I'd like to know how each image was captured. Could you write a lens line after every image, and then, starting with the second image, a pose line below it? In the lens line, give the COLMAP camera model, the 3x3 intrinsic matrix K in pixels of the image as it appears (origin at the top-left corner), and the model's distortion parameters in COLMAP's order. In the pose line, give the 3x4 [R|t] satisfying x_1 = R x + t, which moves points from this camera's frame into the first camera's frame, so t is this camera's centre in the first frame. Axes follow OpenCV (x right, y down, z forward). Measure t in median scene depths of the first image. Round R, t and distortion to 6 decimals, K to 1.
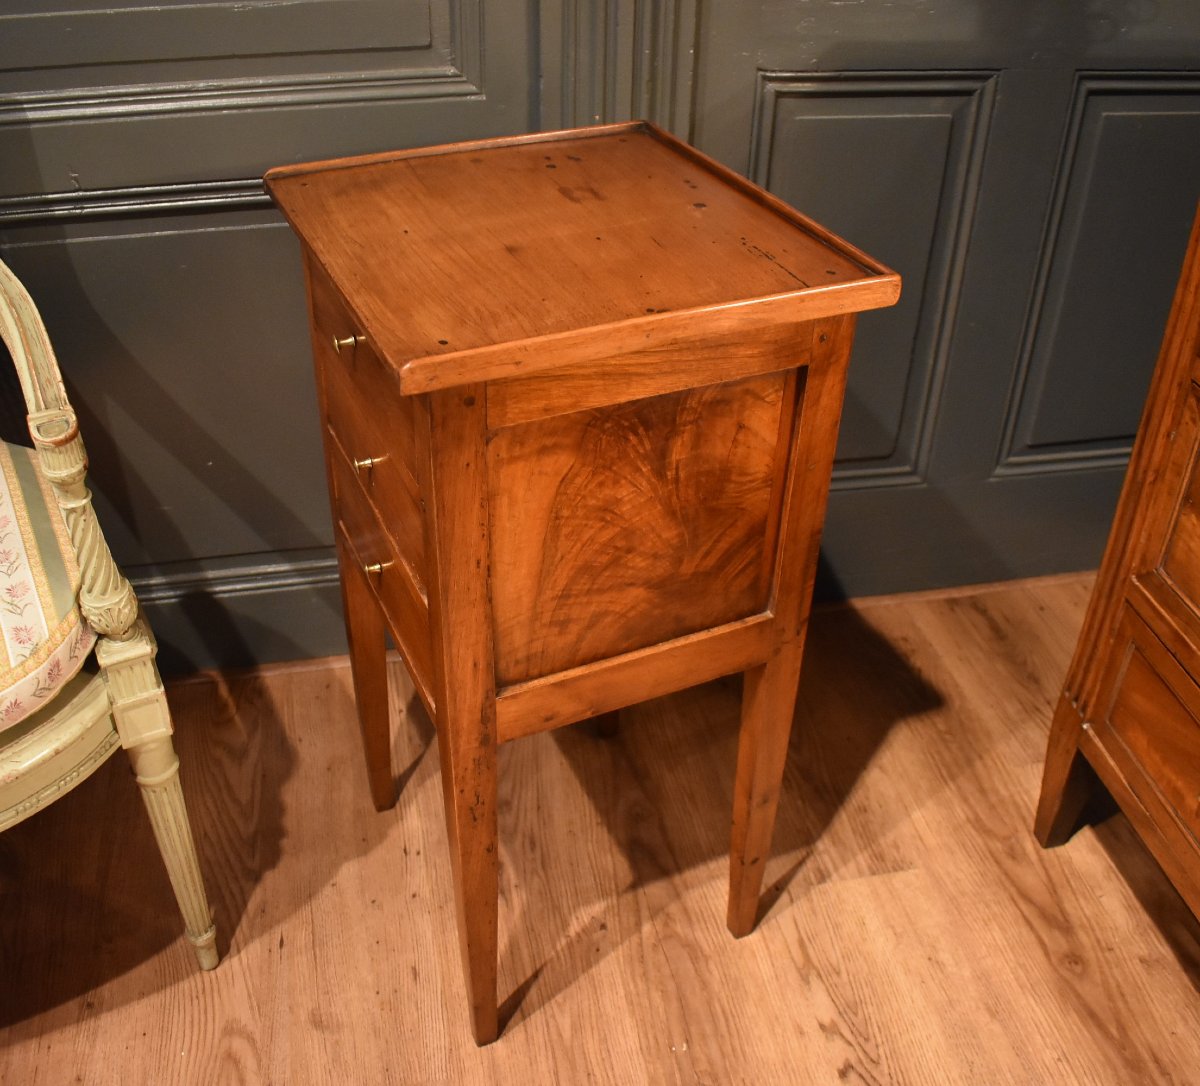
lens RADIAL K [[1265.0, 0, 570.3], [0, 1265.0, 543.0], [0, 0, 1]] dist [-0.098727, 0.012570]
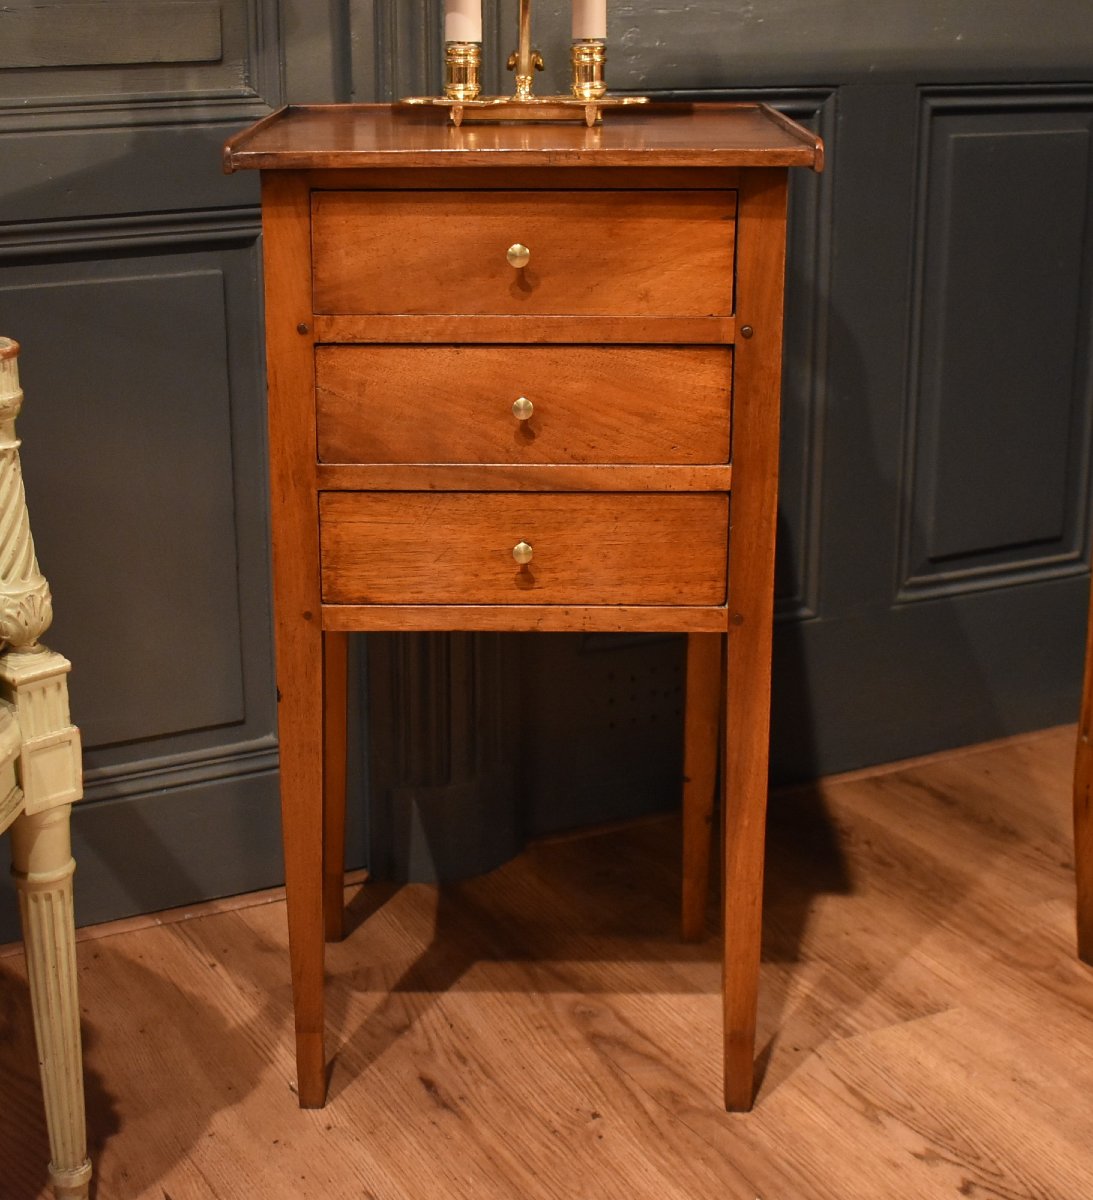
lens RADIAL K [[2081.5, 0, 472.0], [0, 2081.5, 600.2], [0, 0, 1]] dist [-0.065558, 0.042946]
pose [[0.964893, -0.094710, 0.244971, -0.361239], [0.164144, 0.945580, -0.280953, 0.403487], [-0.205031, 0.311300, 0.927930, -0.240536]]
